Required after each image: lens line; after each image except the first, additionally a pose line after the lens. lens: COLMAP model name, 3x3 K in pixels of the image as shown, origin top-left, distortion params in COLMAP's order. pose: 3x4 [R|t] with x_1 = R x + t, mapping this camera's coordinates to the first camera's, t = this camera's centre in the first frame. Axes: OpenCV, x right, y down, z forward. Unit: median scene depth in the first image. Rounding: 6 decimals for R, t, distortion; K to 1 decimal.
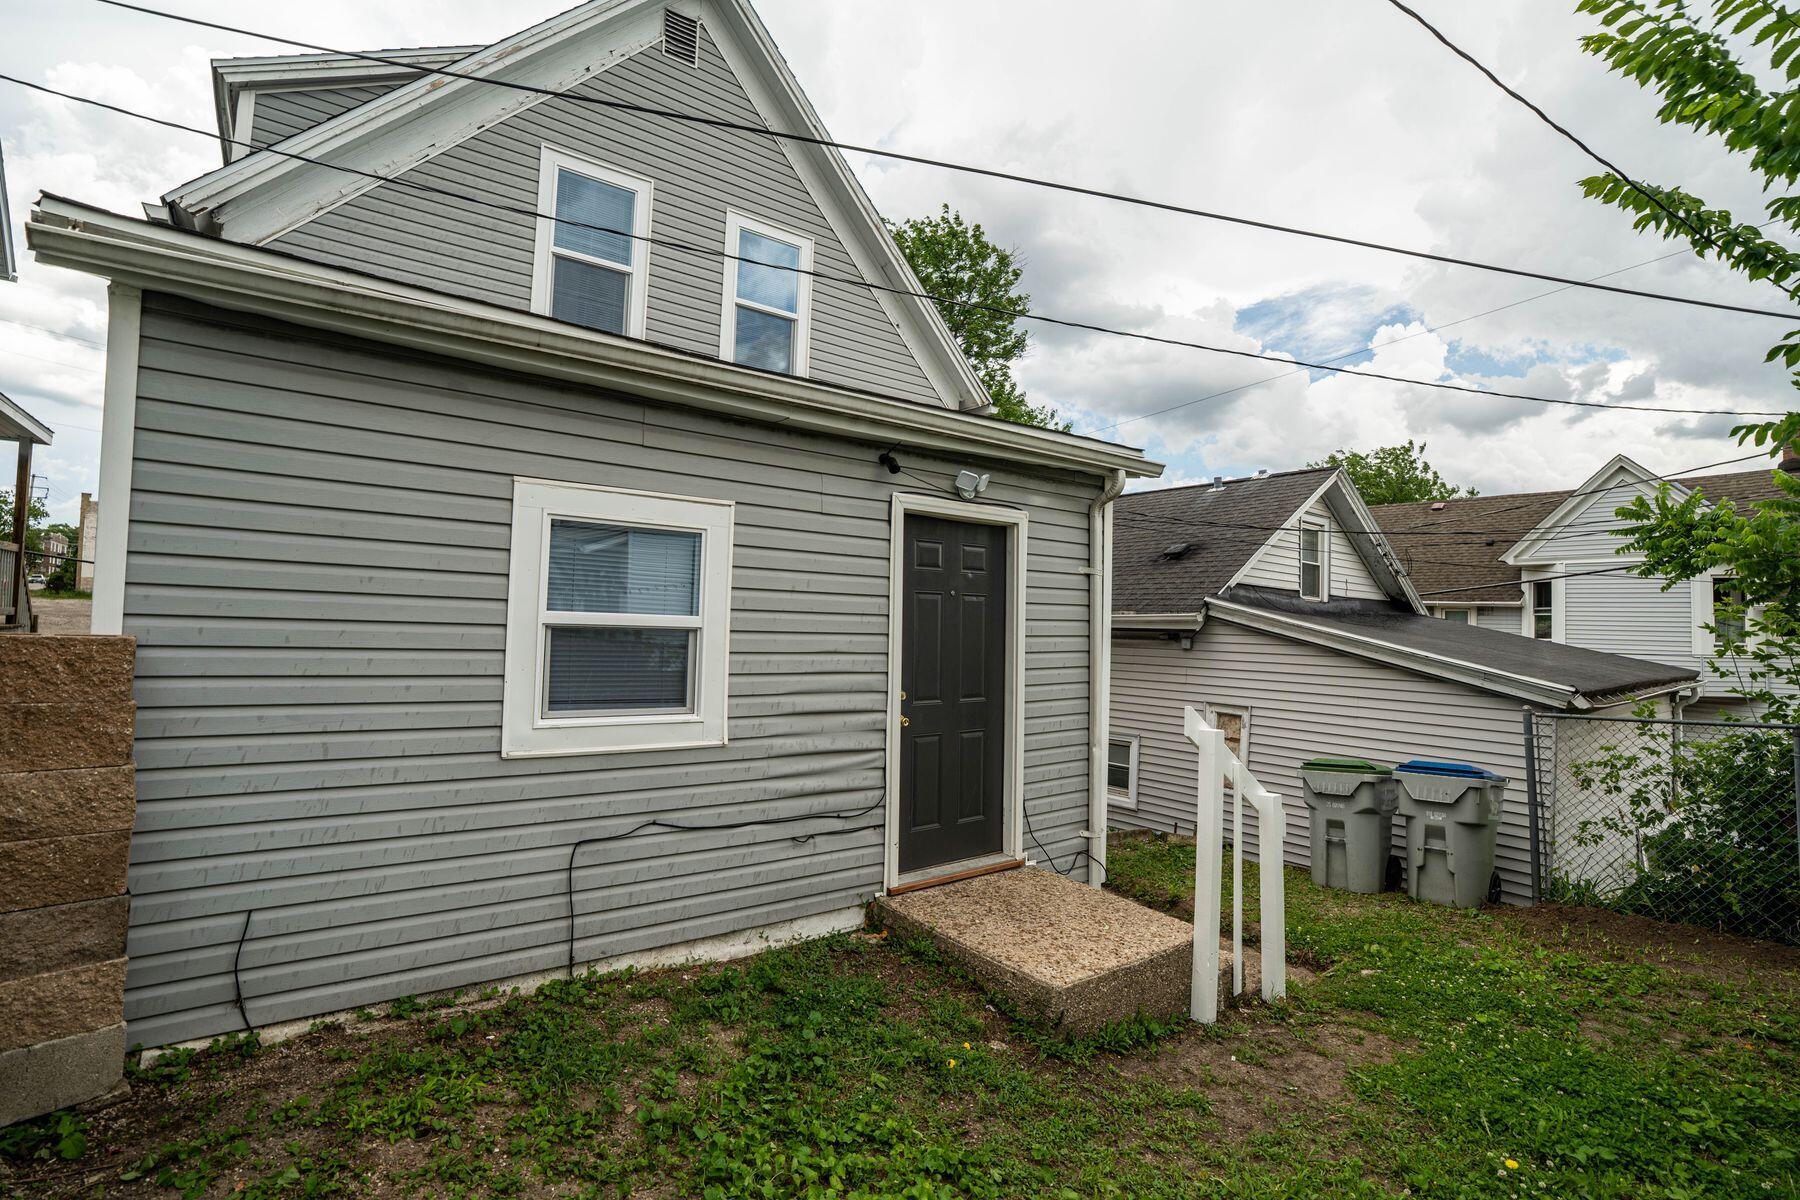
lens RADIAL K [[819.5, 0, 895.7], [0, 819.5, 593.1], [0, 0, 1]] dist [-0.008316, 0.001309]
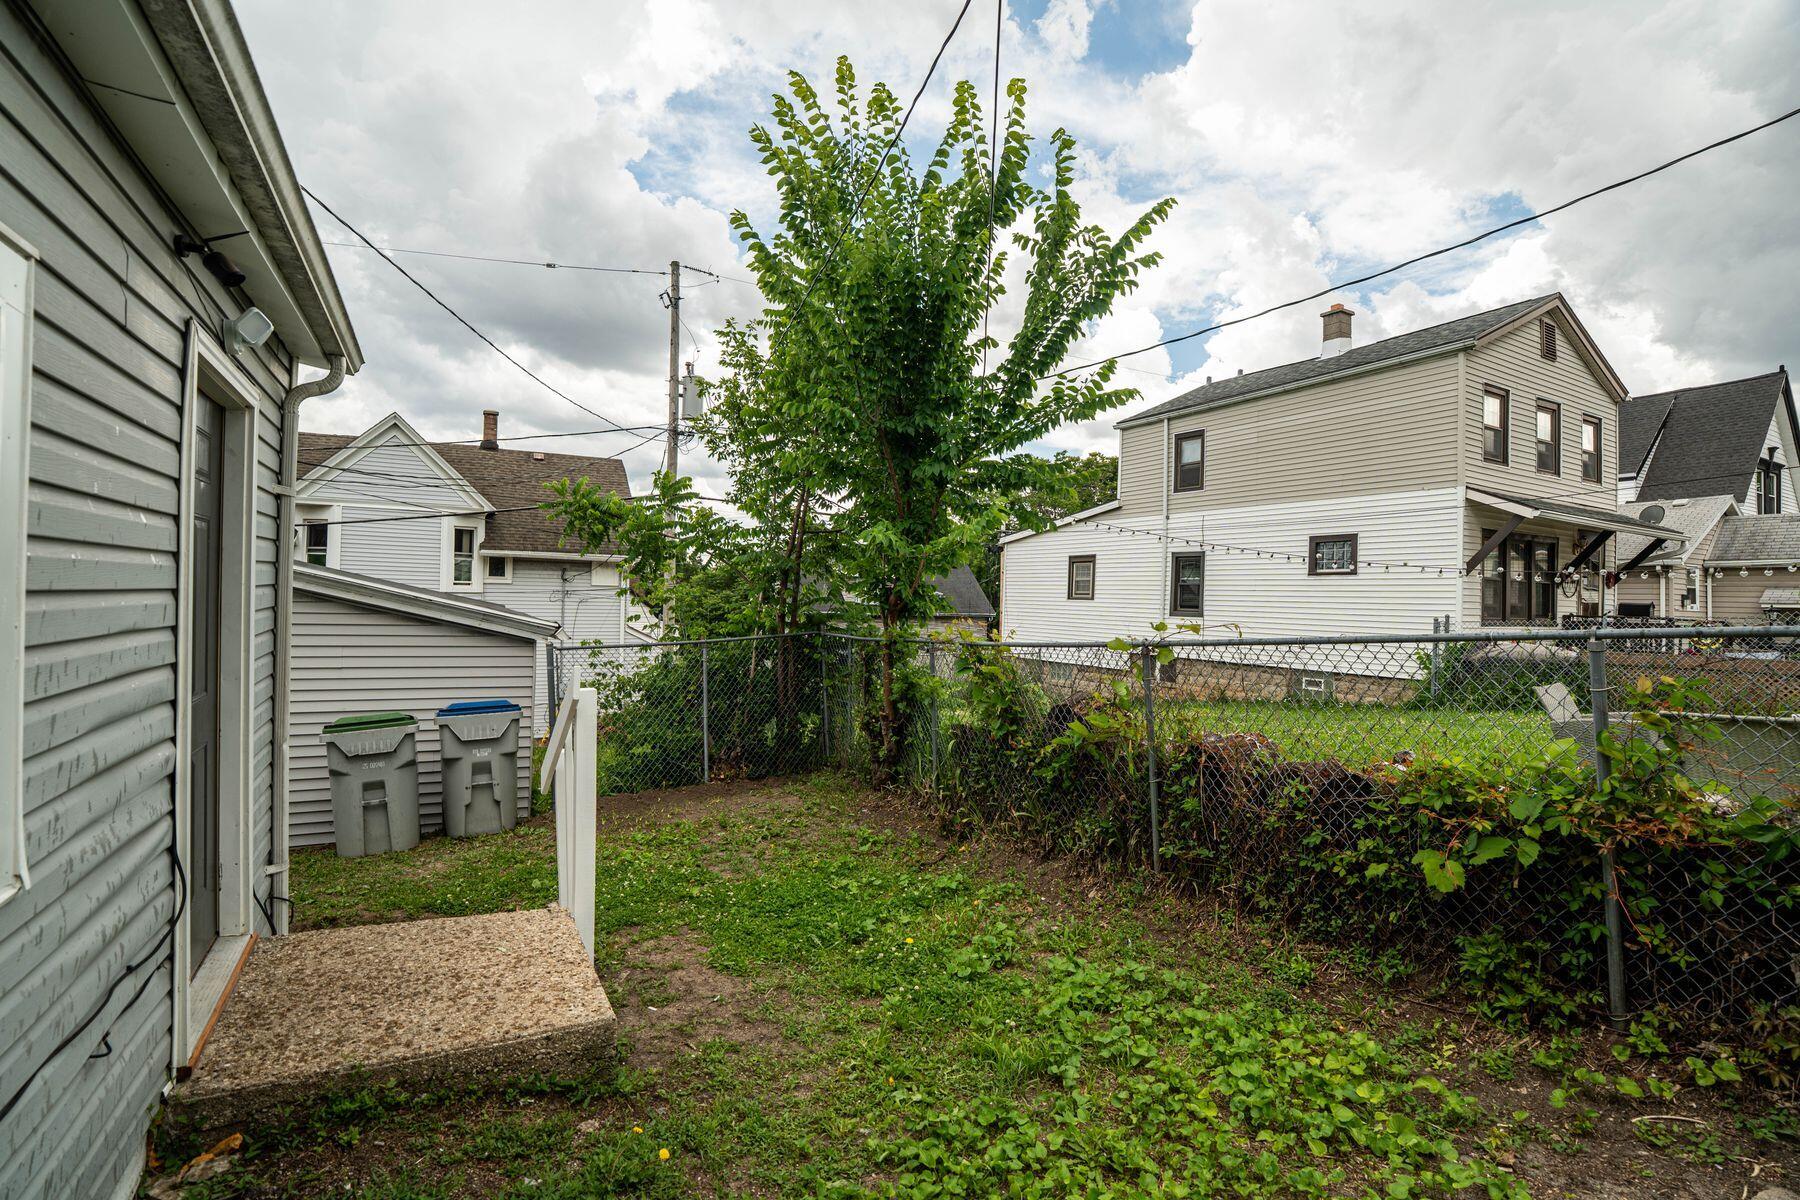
lens RADIAL K [[819.5, 0, 895.7], [0, 819.5, 593.1], [0, 0, 1]] dist [-0.008316, 0.001309]
pose [[0.171354, -0.007182, 0.985183, -0.421517], [-0.068576, 0.997461, 0.019199, 0.015504], [-0.982820, -0.070850, 0.170426, 0.457997]]
